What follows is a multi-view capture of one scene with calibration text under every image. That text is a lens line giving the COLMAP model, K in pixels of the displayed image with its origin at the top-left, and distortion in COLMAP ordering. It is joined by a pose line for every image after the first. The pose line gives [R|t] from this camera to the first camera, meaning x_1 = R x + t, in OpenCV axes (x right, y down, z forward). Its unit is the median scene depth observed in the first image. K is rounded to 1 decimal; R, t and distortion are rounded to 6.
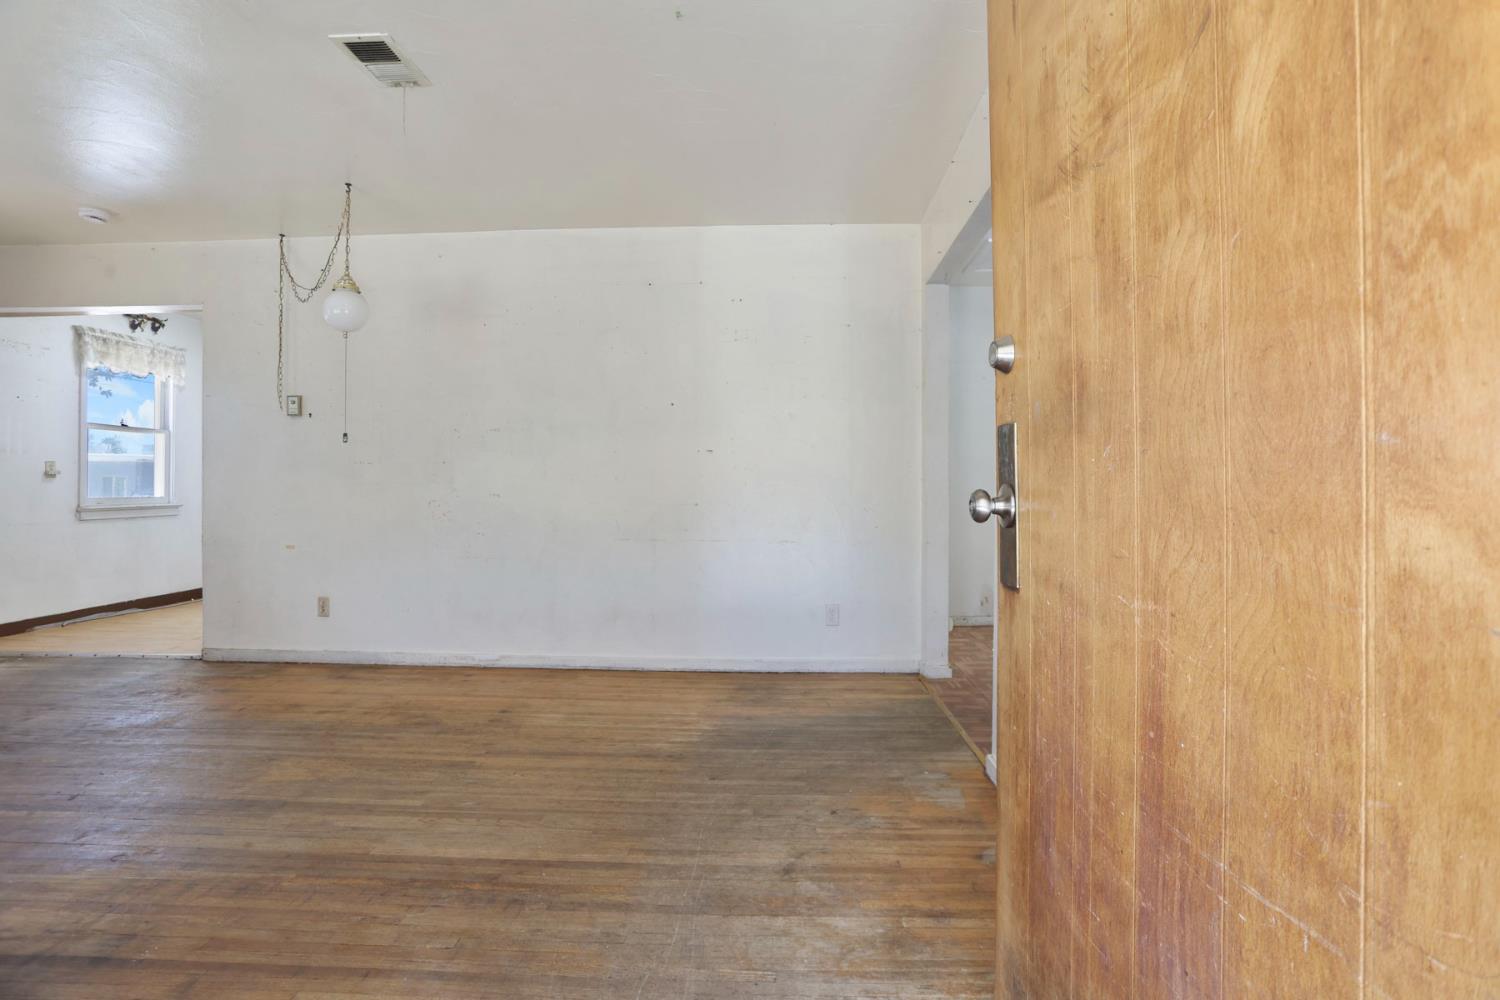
lens RADIAL K [[732.2, 0, 757.6], [0, 732.2, 486.6], [0, 0, 1]] dist [-0.058061, 0.016357]
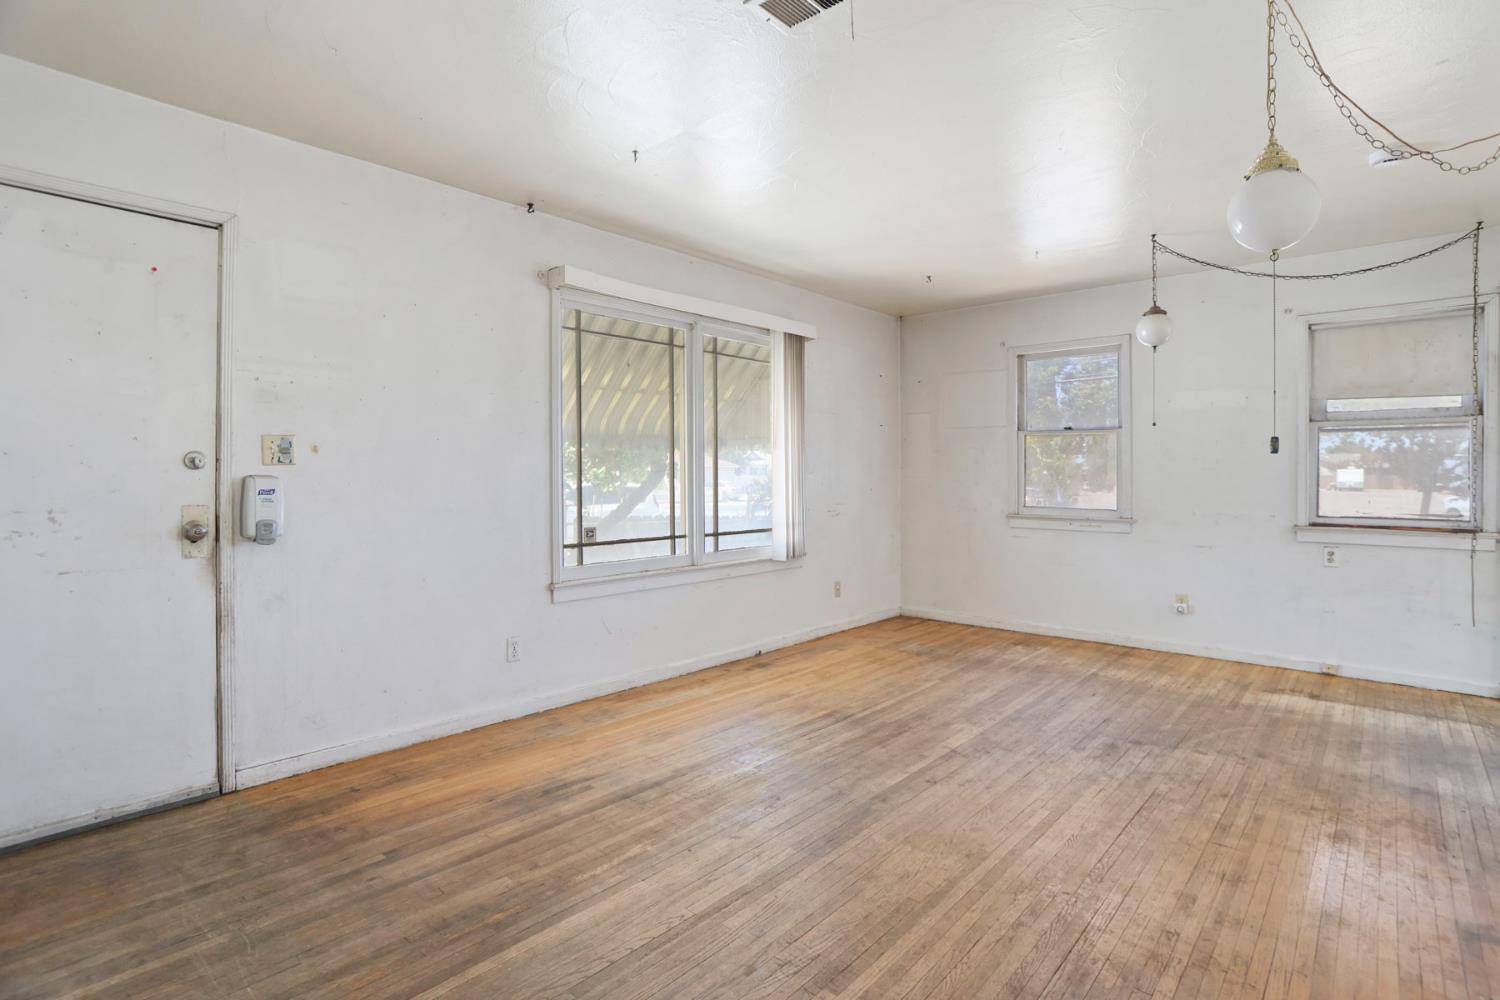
lens RADIAL K [[732.2, 0, 752.8], [0, 732.2, 475.6], [0, 0, 1]] dist [-0.058061, 0.016357]
pose [[-0.637727, 0.001754, -0.770261, 0.077584], [0.000505, 0.999998, 0.001859, -0.038678], [0.770262, 0.000797, -0.637727, 0.875402]]
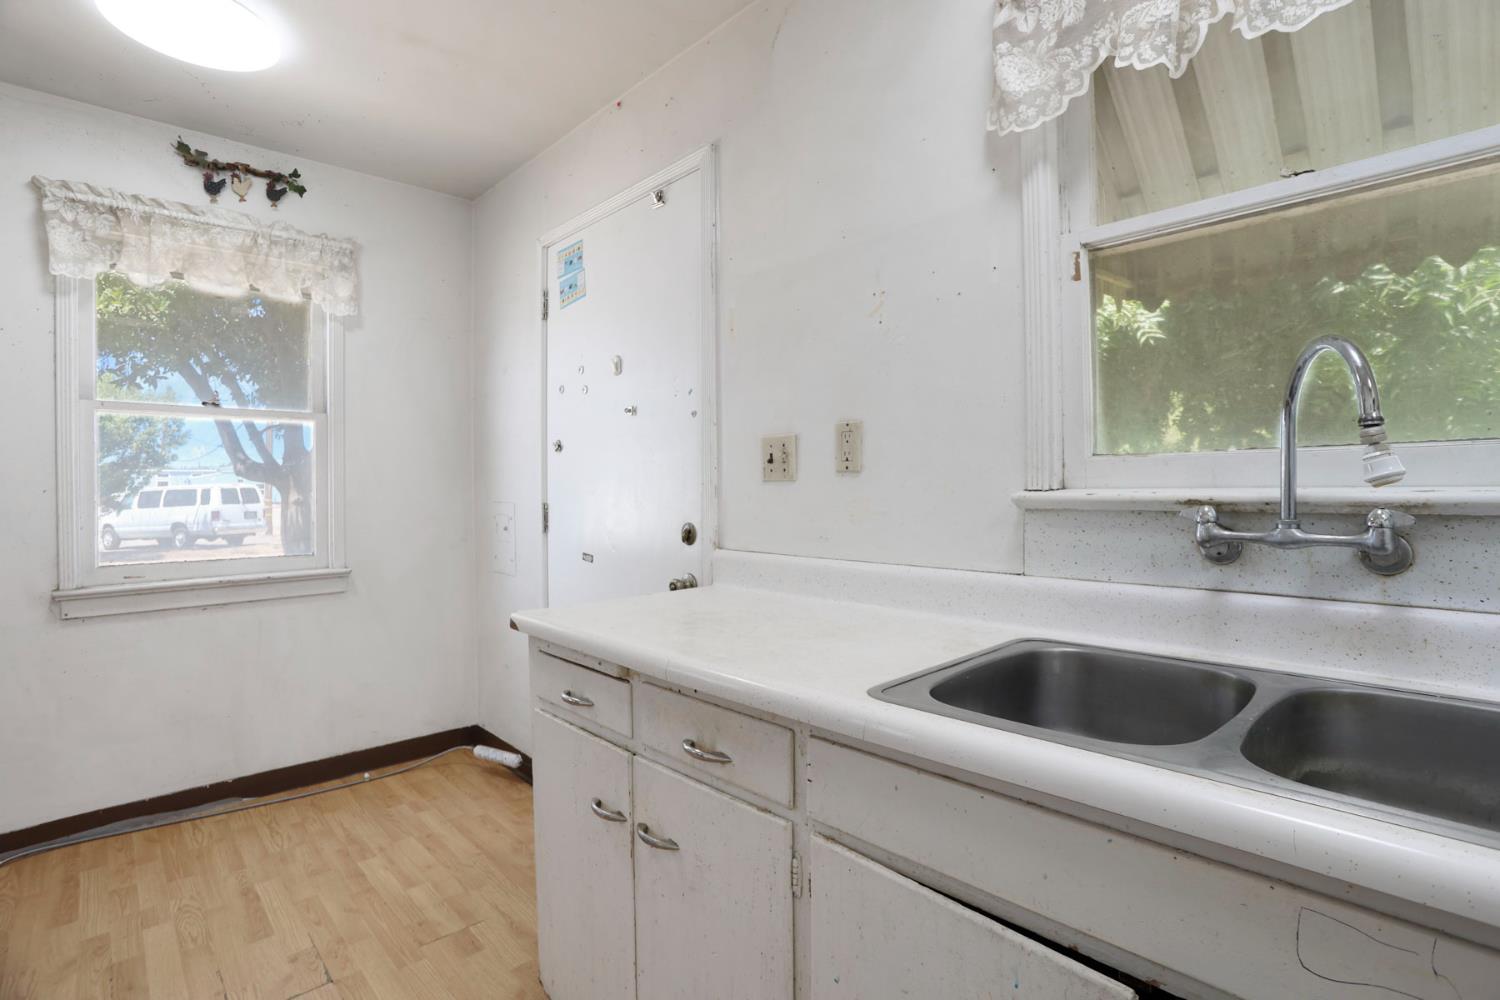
lens RADIAL K [[732.2, 0, 743.4], [0, 732.2, 490.5], [0, 0, 1]] dist [-0.058061, 0.016357]
pose [[0.713863, 0.000550, -0.700285, -0.435436], [0.007334, 0.999939, 0.008261, -0.043579], [0.700247, -0.011033, 0.713815, 1.253400]]
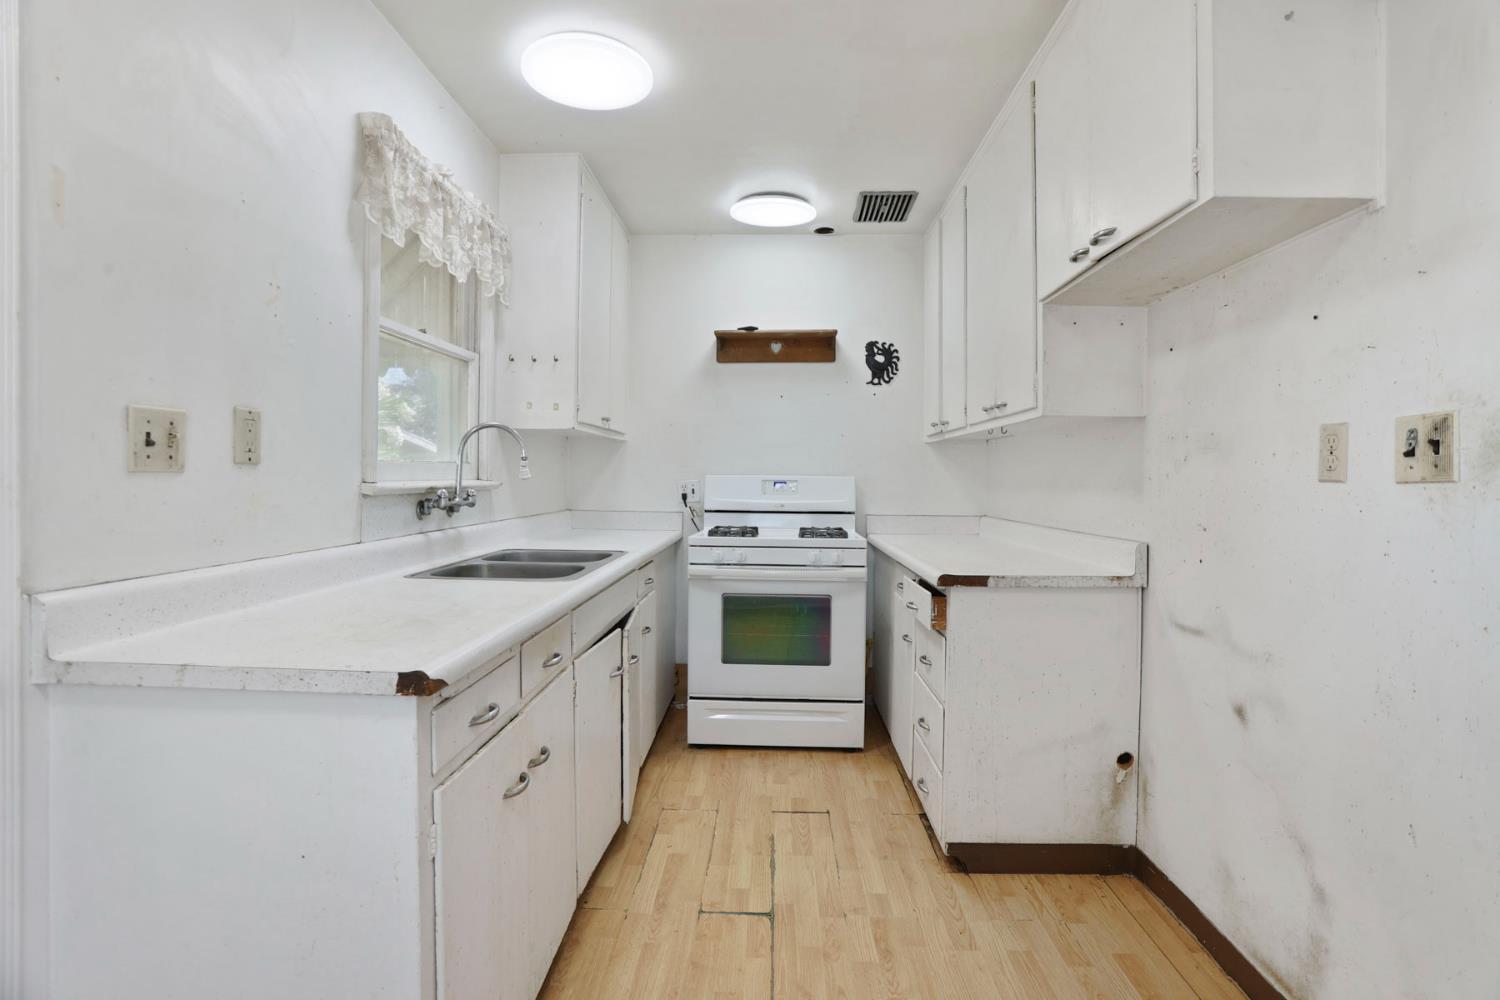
lens RADIAL K [[732.2, 0, 762.6], [0, 732.2, 488.5], [0, 0, 1]] dist [-0.058061, 0.016357]
pose [[-0.023302, -0.014257, 0.999627, -1.043767], [-0.007648, 0.999872, 0.014083, -0.044754], [-0.999699, -0.007317, -0.023408, 1.331866]]
